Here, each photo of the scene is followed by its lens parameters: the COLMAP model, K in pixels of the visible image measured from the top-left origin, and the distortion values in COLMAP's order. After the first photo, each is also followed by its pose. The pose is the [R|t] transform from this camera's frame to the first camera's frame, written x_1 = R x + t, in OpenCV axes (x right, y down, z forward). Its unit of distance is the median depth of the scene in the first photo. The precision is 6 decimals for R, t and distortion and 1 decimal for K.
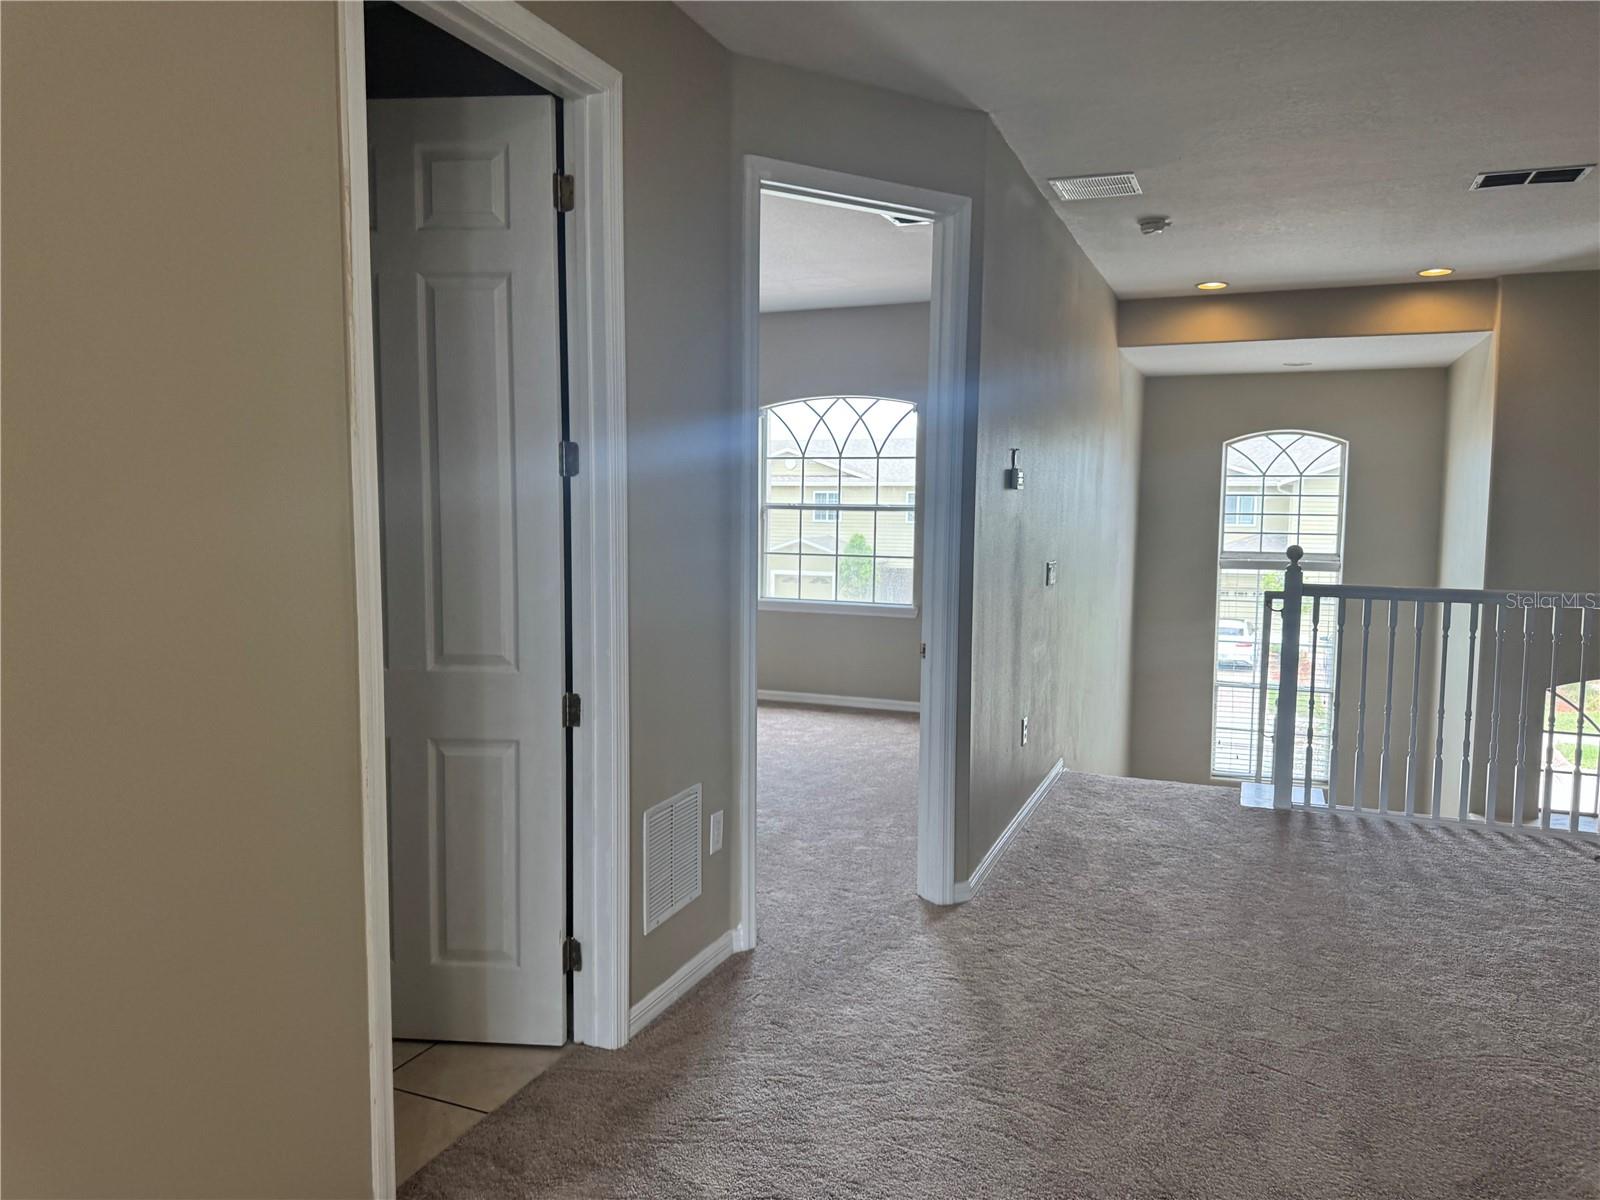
lens RADIAL K [[1172.7, 0, 800.0], [0, 1172.7, 600.0], [0, 0, 1]] dist [0.060448, -0.049935]
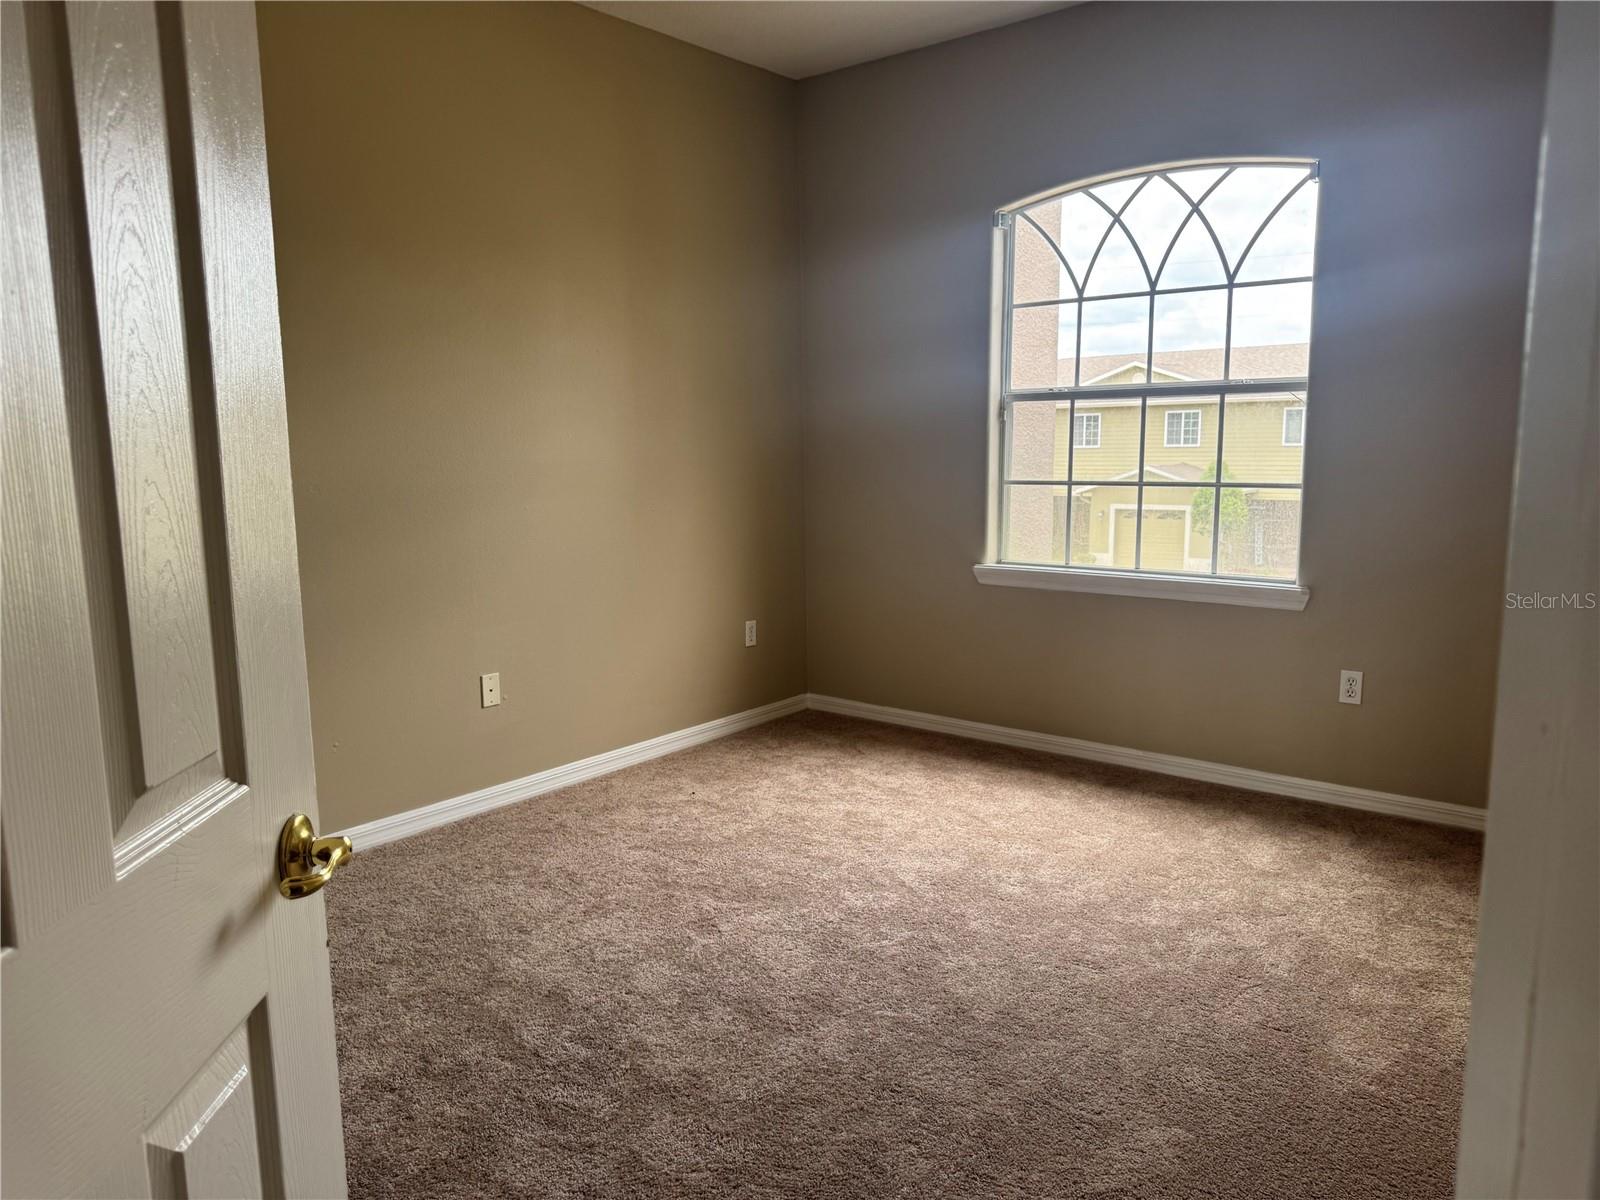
lens RADIAL K [[1149.3, 0, 807.4], [0, 1149.3, 593.4], [0, 0, 1]] dist [0.222872, -0.427789]
pose [[0.957808, 0.019299, -0.286759, 0.046587], [-0.004509, 0.998629, 0.052147, -0.018020], [0.287372, -0.048653, 0.956582, 0.528106]]
